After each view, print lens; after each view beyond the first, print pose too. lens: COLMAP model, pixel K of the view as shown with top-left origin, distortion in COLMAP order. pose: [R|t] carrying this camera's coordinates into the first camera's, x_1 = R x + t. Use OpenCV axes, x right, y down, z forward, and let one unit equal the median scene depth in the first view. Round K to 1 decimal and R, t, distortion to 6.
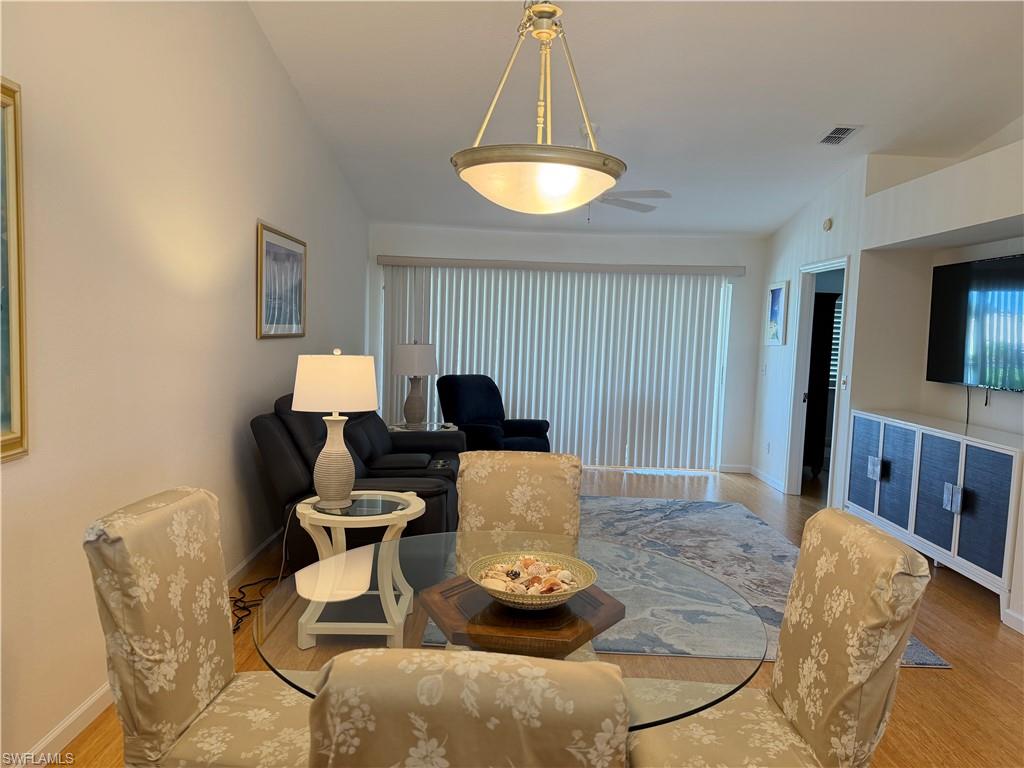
lens RADIAL K [[720.2, 0, 496.2], [0, 720.2, 390.0], [0, 0, 1]] dist [0.057477, -0.075417]
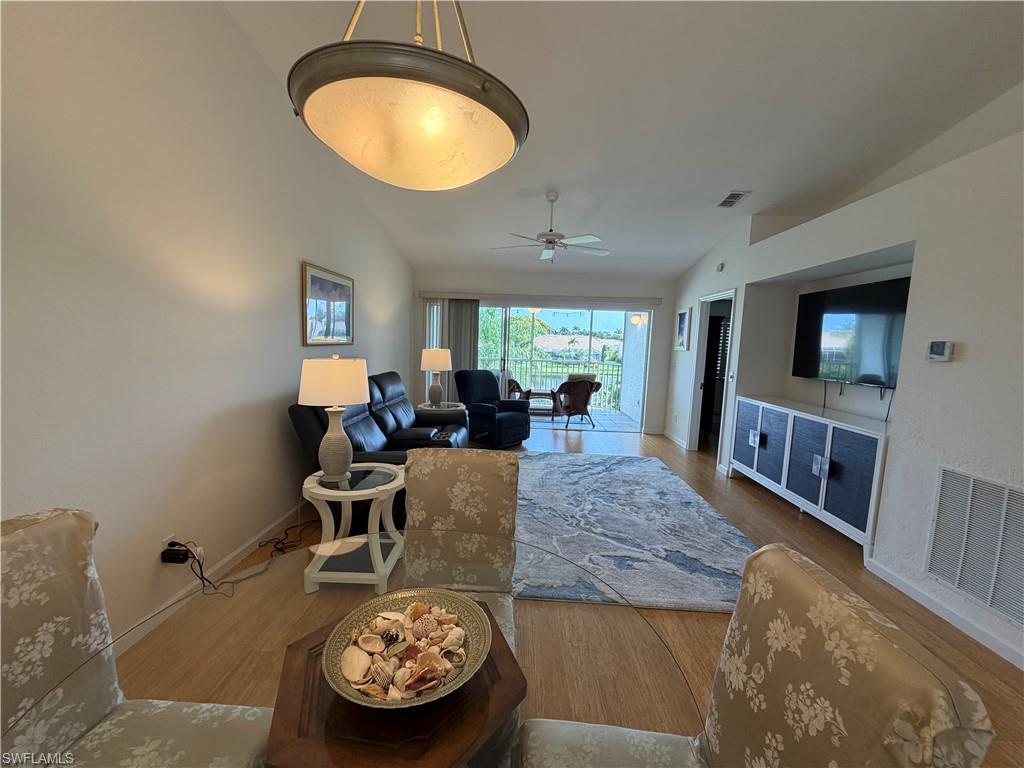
lens RADIAL K [[407.5, 0, 501.8], [0, 407.5, 386.8], [0, 0, 1]] dist [0.000304, 0.000315]
pose [[0.999403, 0.003164, -0.034395, 0.071613], [-0.002196, 0.999601, 0.028150, -0.016991], [0.034471, -0.028058, 0.999012, 0.243468]]
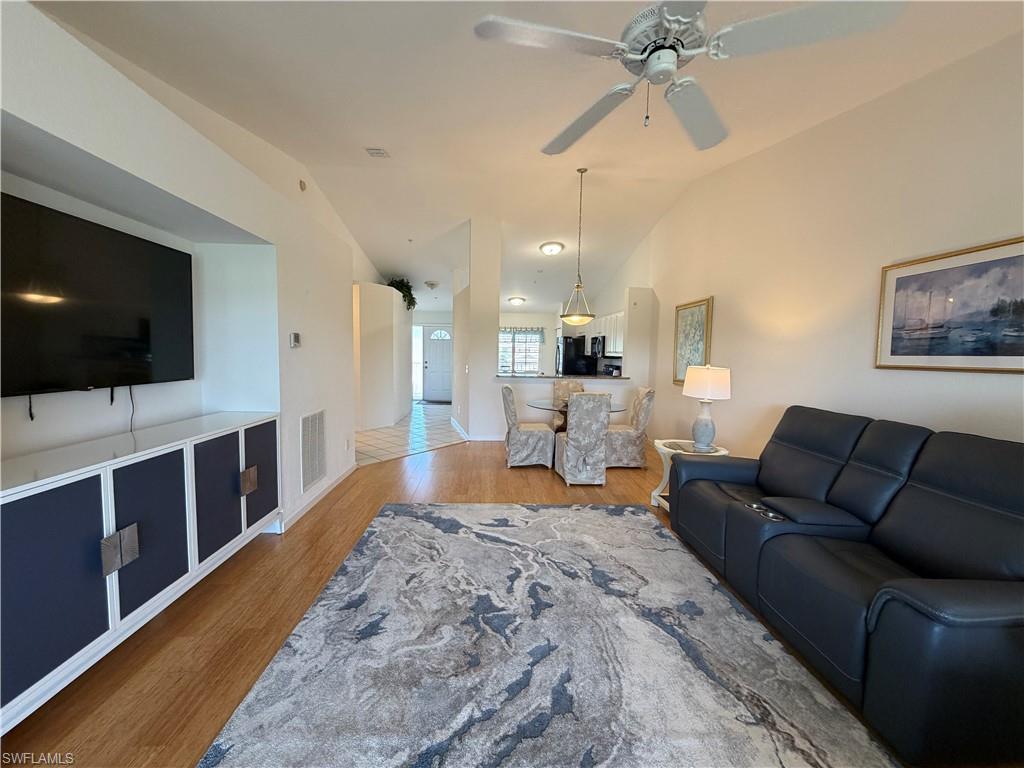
lens RADIAL K [[407.5, 0, 512.6], [0, 407.5, 378.8], [0, 0, 1]] dist [0.000304, 0.000315]
pose [[-0.995975, -0.049382, -0.074797, 0.290317], [-0.059843, 0.987651, 0.144791, -0.114693], [0.066724, 0.148684, -0.986631, 1.614466]]
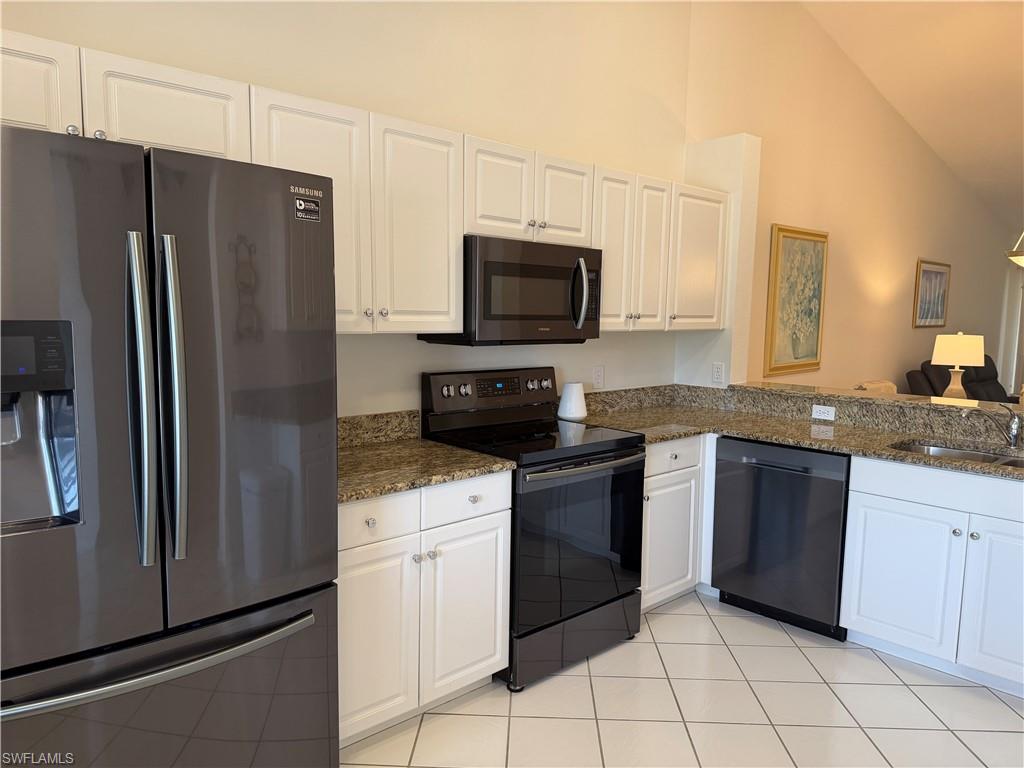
lens RADIAL K [[720.2, 0, 510.7], [0, 720.2, 393.1], [0, 0, 1]] dist [0.057477, -0.075417]
pose [[0.688874, 0.062017, -0.722223, 0.268700], [-0.053105, 0.997974, 0.035043, 0.074531], [0.722933, 0.014213, 0.690772, -0.876294]]
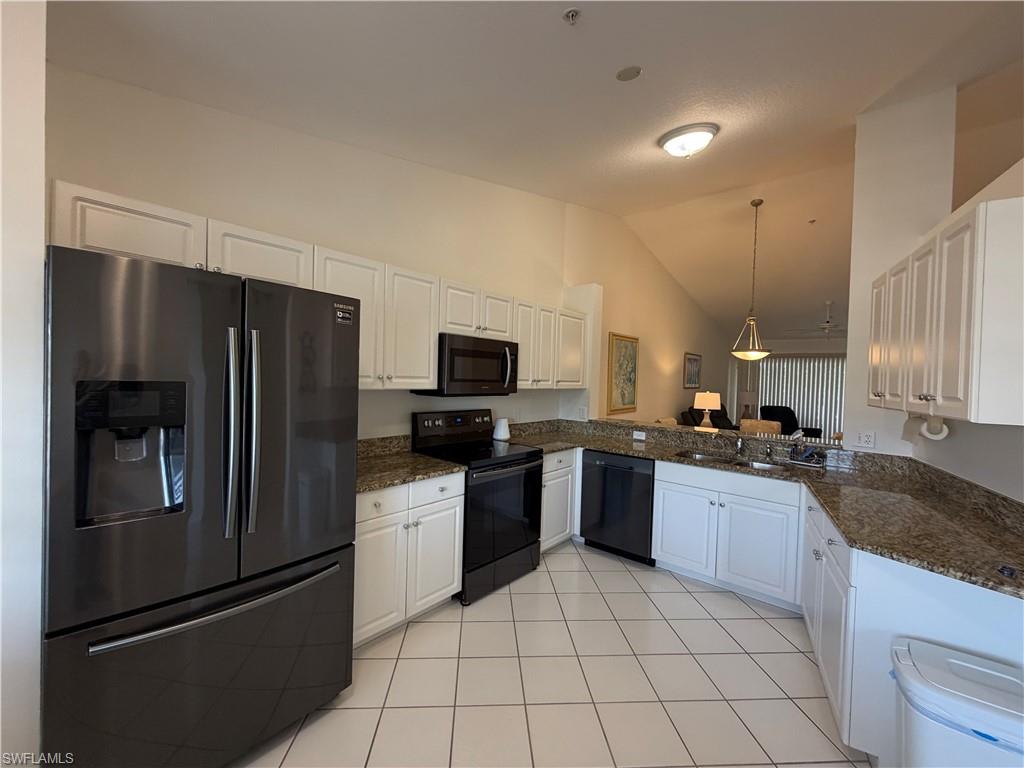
lens RADIAL K [[407.5, 0, 509.1], [0, 407.5, 385.2], [0, 0, 1]] dist [0.000304, 0.000315]
pose [[0.758821, 0.006007, -0.651271, 0.258587], [-0.059658, 0.996395, -0.060320, 0.069707], [0.648561, 0.084625, 0.756444, -0.862357]]
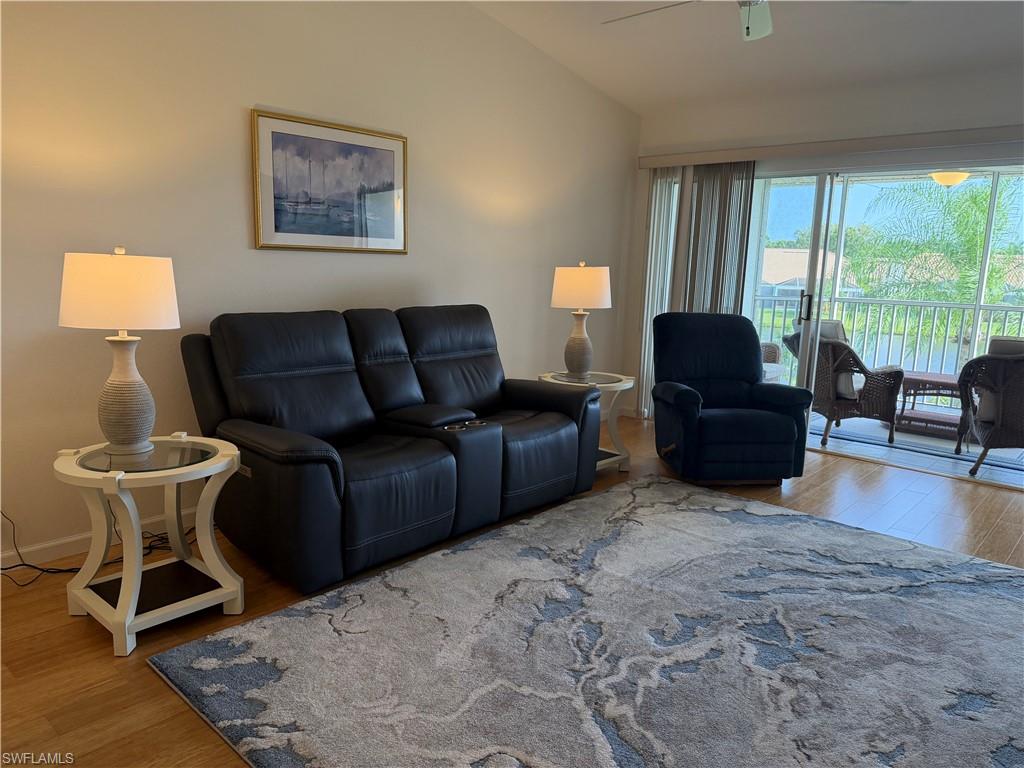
lens RADIAL K [[720.2, 0, 504.0], [0, 720.2, 386.6], [0, 0, 1]] dist [0.057477, -0.075417]
pose [[0.747035, 0.103040, -0.656750, 0.474953], [-0.058469, 0.994270, 0.089488, -0.002901], [0.662208, -0.028451, 0.748780, 0.553726]]
